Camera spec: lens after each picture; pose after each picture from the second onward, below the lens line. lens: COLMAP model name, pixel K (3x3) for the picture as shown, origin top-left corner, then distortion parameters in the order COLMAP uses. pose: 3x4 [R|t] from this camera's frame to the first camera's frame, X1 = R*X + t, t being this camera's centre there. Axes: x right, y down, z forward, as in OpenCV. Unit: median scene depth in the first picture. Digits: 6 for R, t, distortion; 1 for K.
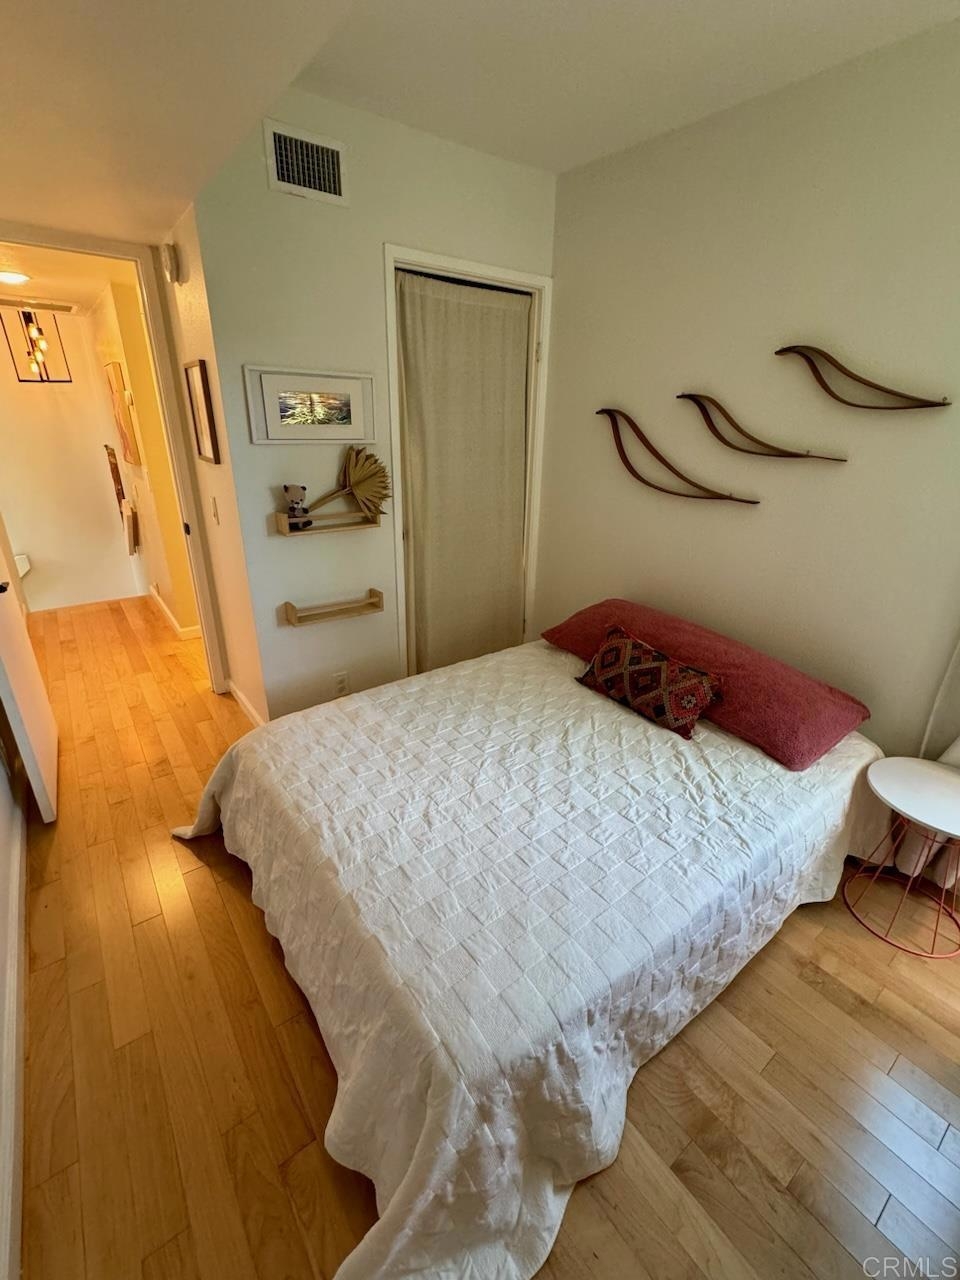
lens RADIAL K [[553.3, 0, 480.7], [0, 553.3, 633.6], [0, 0, 1]] dist [-0.001158, -0.000029]
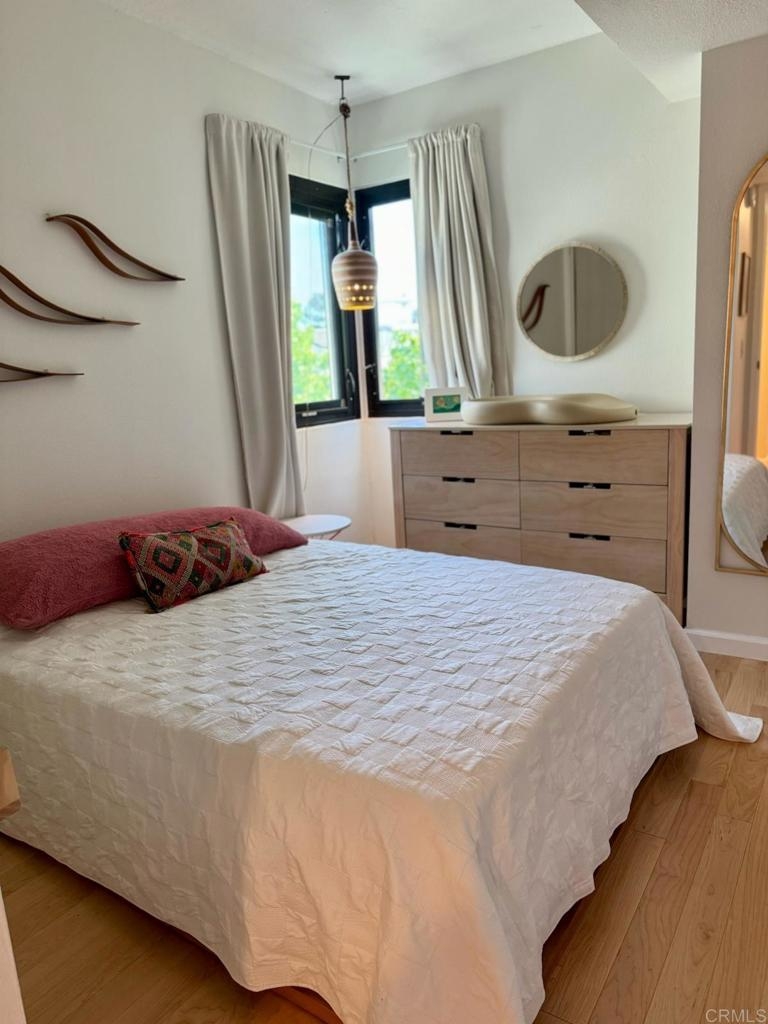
lens RADIAL K [[728.1, 0, 384.6], [0, 728.1, 514.8], [0, 0, 1]] dist [0.046770, -0.071111]
pose [[-0.342922, -0.168308, 0.924163, -0.940471], [0.409296, 0.858748, 0.308269, -0.232693], [-0.845507, 0.483968, -0.225595, 1.076557]]
